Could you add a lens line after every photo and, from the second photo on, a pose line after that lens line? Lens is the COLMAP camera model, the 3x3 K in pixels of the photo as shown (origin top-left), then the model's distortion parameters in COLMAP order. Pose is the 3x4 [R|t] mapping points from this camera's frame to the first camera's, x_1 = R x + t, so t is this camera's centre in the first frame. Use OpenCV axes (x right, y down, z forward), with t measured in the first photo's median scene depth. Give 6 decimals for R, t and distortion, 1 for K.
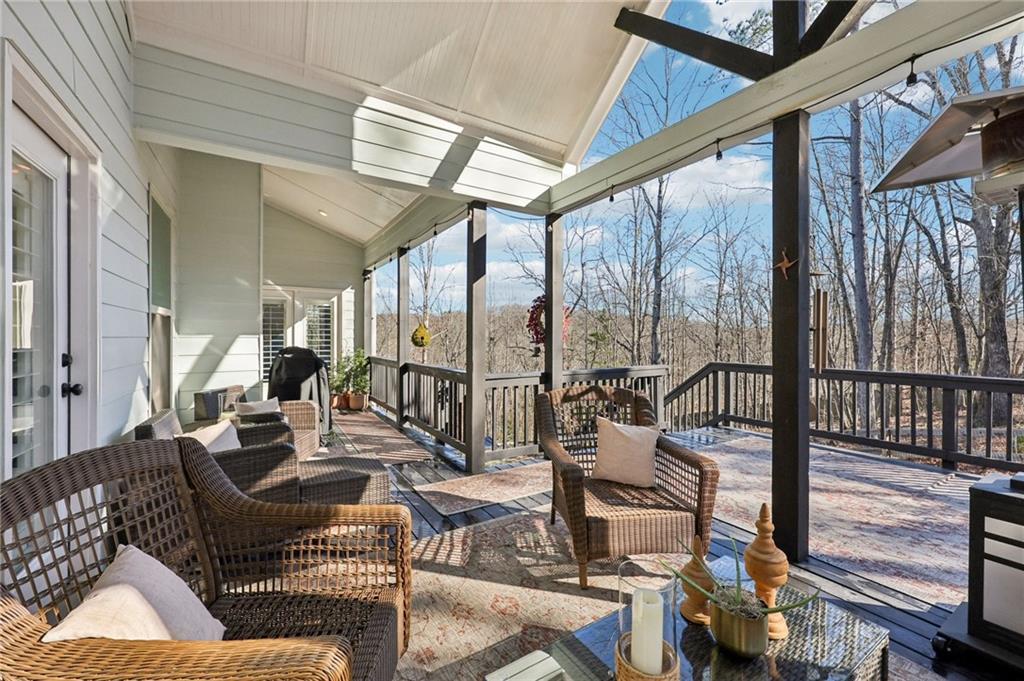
lens RADIAL K [[407.4, 0, 512.0], [0, 407.4, 340.2], [0, 0, 1]] dist [0.000461, 0.000024]
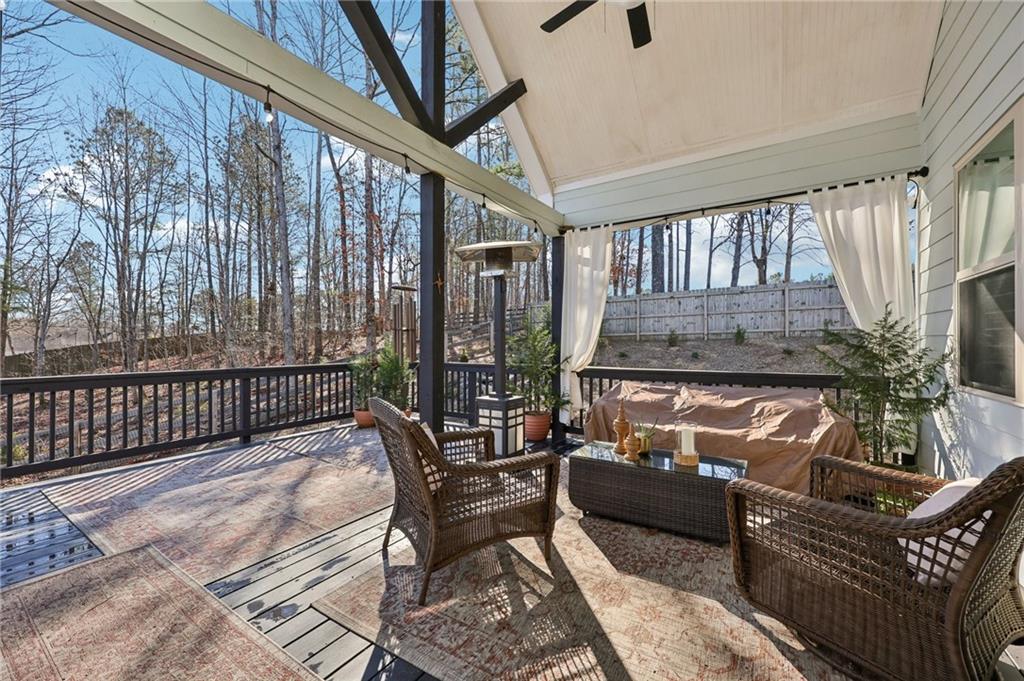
lens RADIAL K [[407.4, 0, 511.6], [0, 407.4, 338.3], [0, 0, 1]] dist [0.000461, 0.000024]
pose [[-0.419289, 0.006020, 0.907833, -0.736790], [0.007147, 0.999969, -0.003331, 0.011644], [-0.907825, 0.005092, -0.419319, 1.447854]]
